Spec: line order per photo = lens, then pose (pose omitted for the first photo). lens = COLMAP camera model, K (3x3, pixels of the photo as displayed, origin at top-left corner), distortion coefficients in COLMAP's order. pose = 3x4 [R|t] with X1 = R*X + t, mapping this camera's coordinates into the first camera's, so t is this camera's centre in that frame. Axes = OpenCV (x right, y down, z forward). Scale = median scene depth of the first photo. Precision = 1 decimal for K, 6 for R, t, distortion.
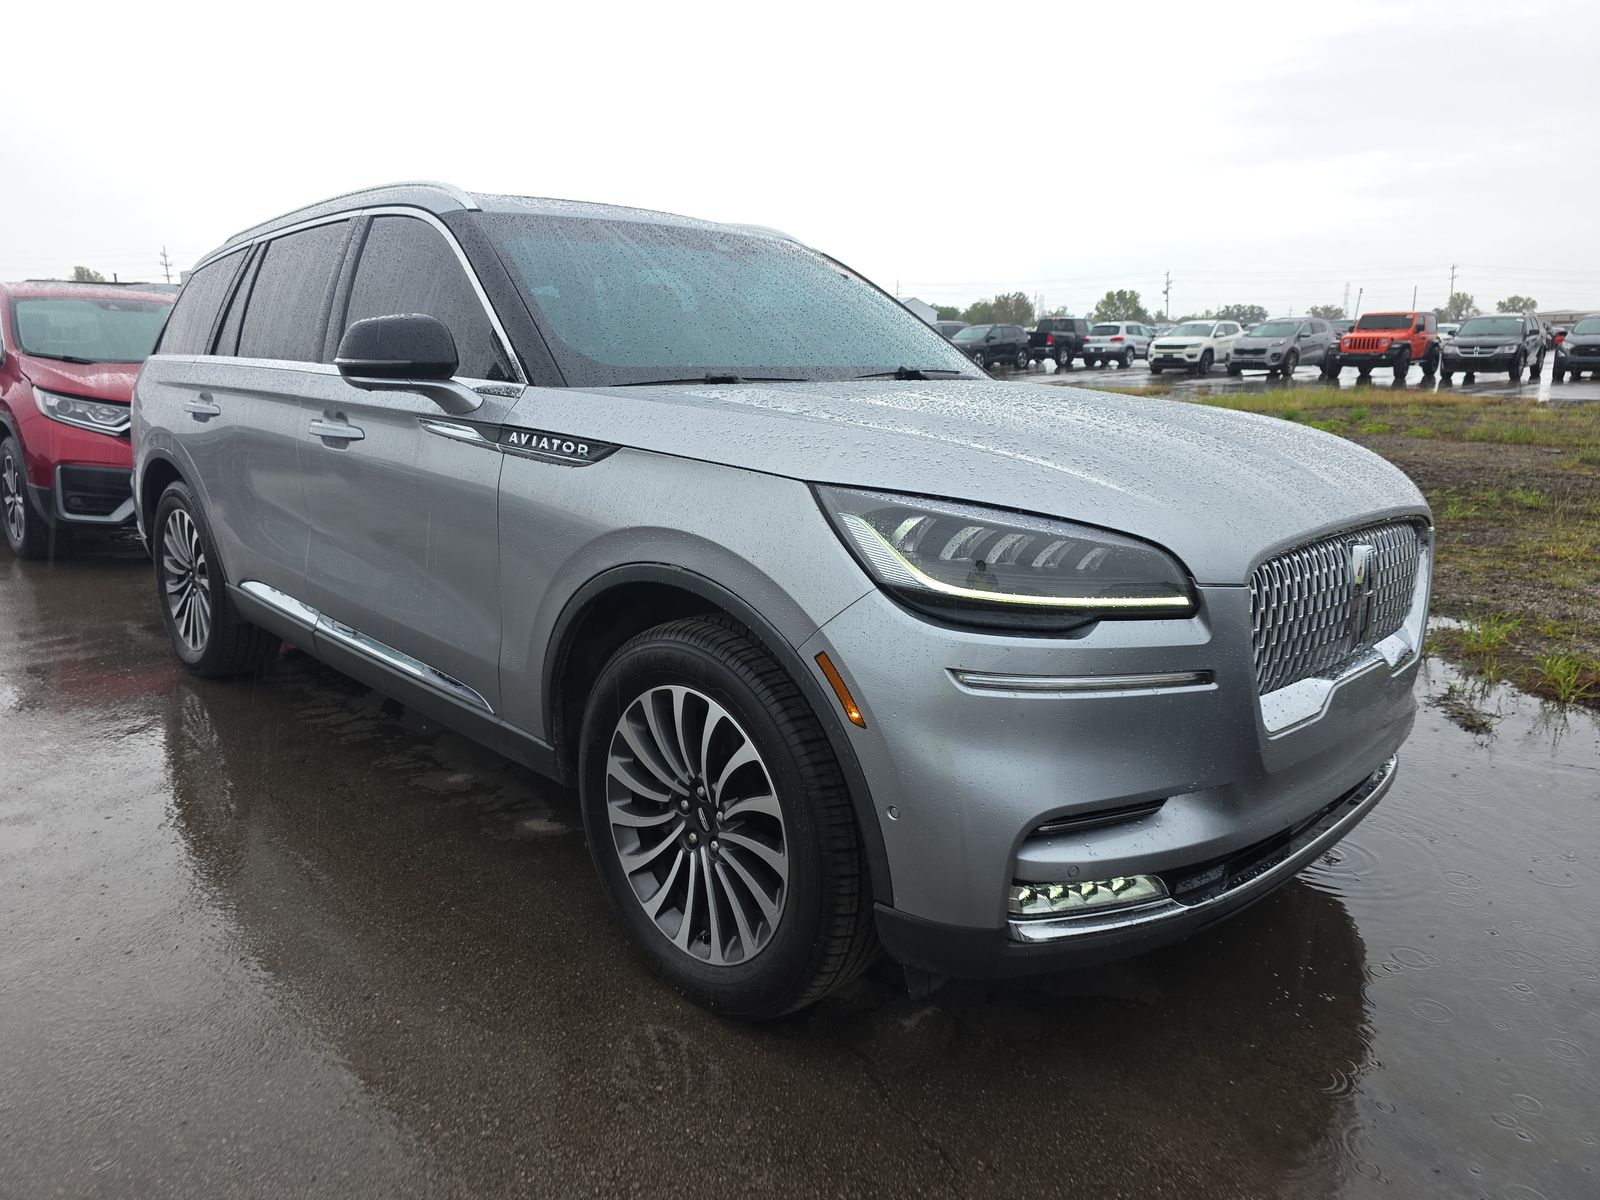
lens RADIAL K [[1054.8, 0, 800.0], [0, 1054.8, 600.0], [0, 0, 1]] dist [0.039526, -0.000576]
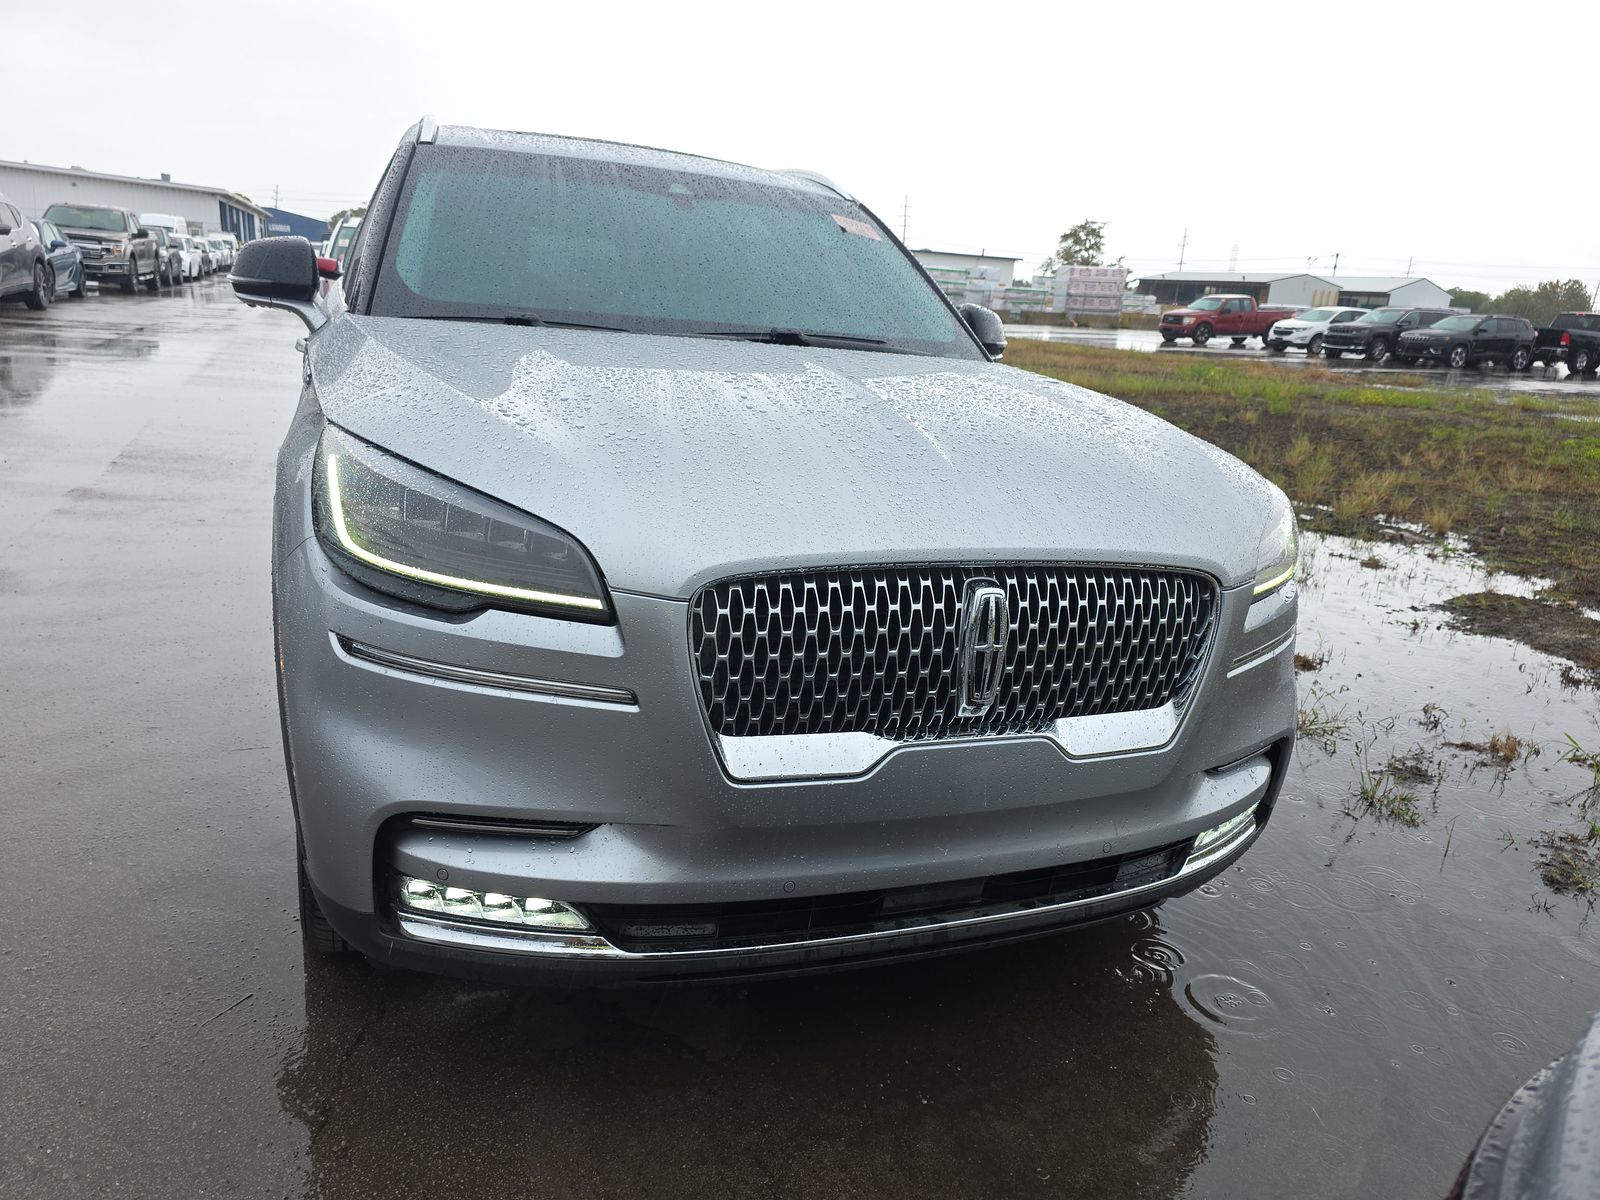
lens RADIAL K [[1079.7, 0, 800.0], [0, 1079.7, 600.0], [0, 0, 1]] dist [0.002094, 0.000144]
pose [[0.928833, 0.168393, -0.330021, 0.762115], [-0.157707, 0.985716, 0.059101, -0.076907], [0.335259, -0.002848, 0.942122, 0.207792]]
